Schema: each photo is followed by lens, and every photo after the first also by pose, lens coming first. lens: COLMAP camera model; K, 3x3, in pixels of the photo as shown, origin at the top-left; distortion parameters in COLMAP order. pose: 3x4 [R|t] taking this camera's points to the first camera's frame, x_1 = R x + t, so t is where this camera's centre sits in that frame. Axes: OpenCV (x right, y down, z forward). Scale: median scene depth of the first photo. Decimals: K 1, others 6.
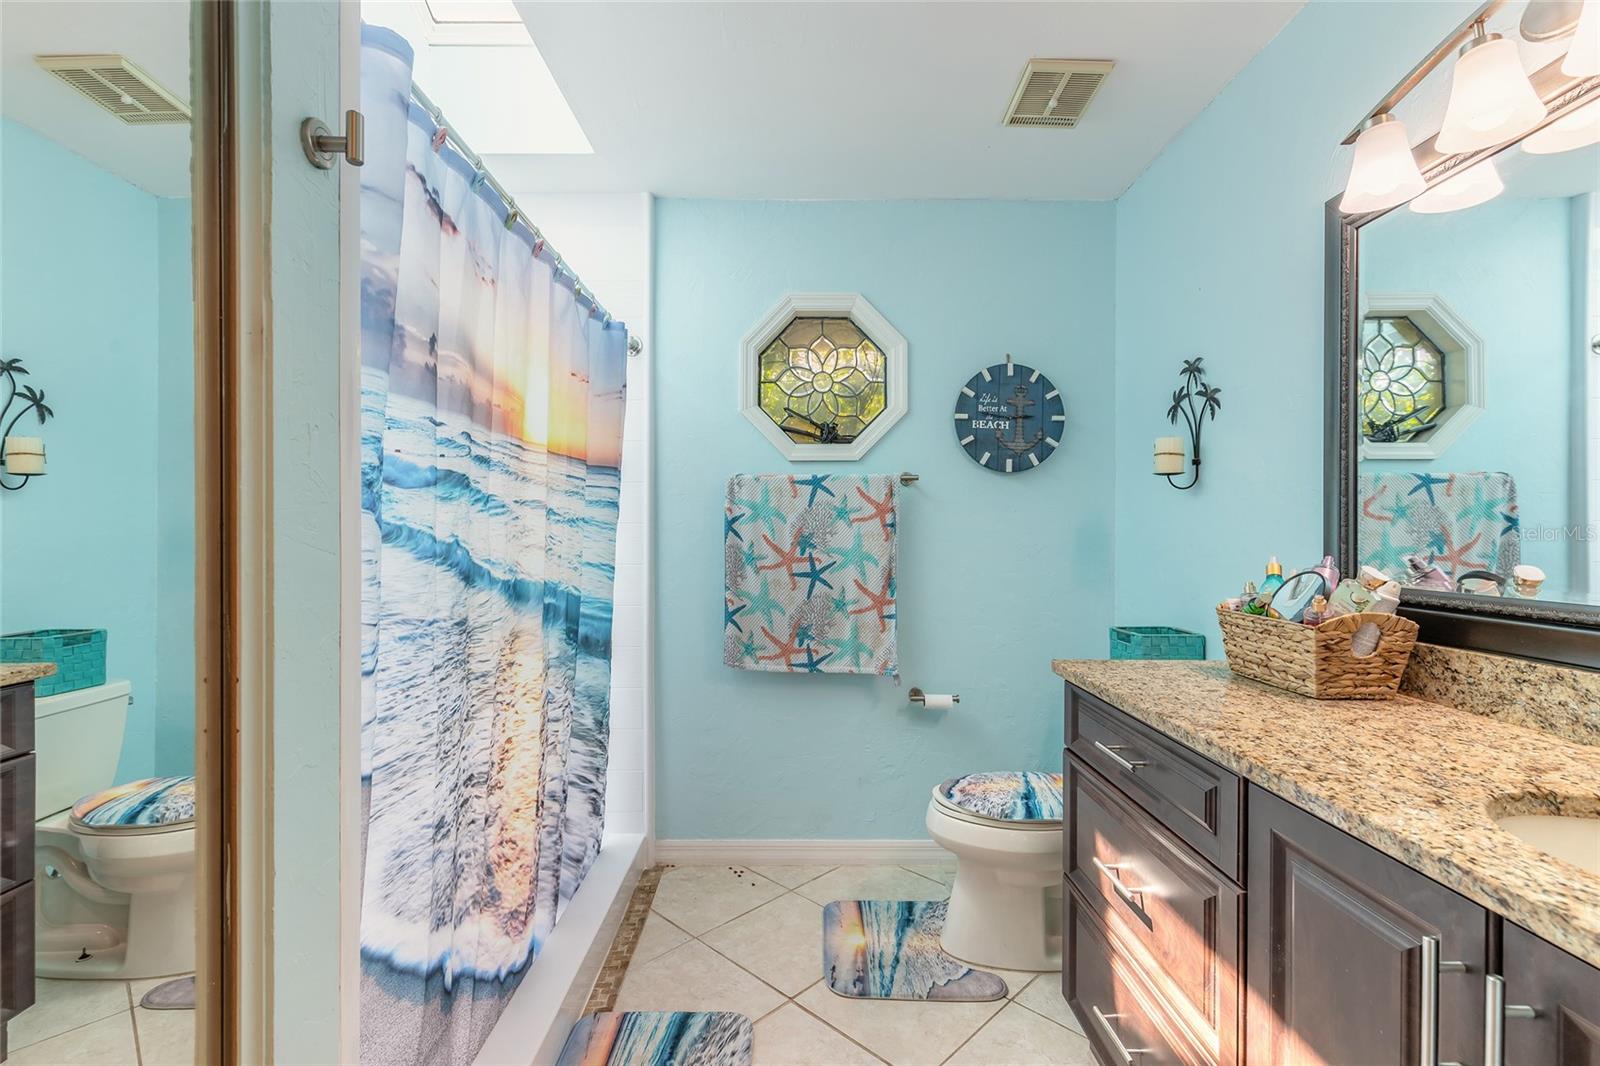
lens RADIAL K [[720.3, 0, 797.5], [0, 720.3, 536.7], [0, 0, 1]] dist [0.003607, 0.001189]
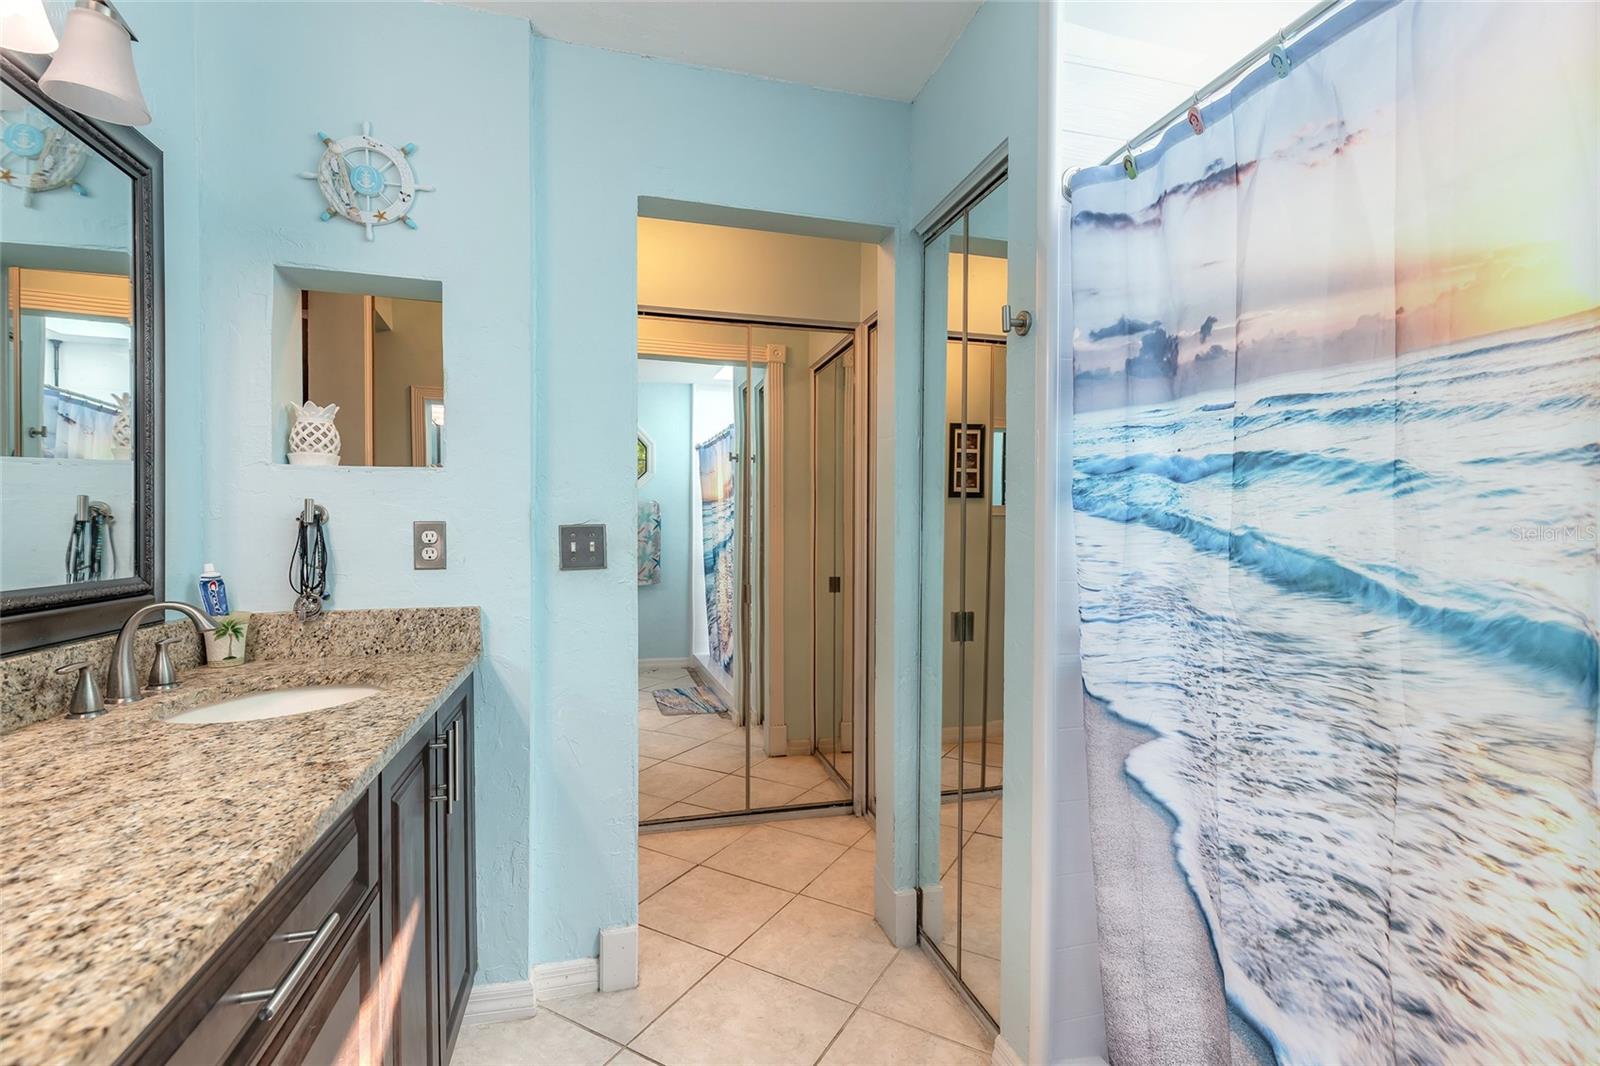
lens RADIAL K [[720.3, 0, 800.2], [0, 720.3, 534.8], [0, 0, 1]] dist [0.003607, 0.001189]
pose [[-0.967382, -0.001648, -0.253316, 0.265653], [-0.004629, 0.999927, 0.011170, 0.000361], [0.253279, 0.011979, -0.967319, 1.807402]]
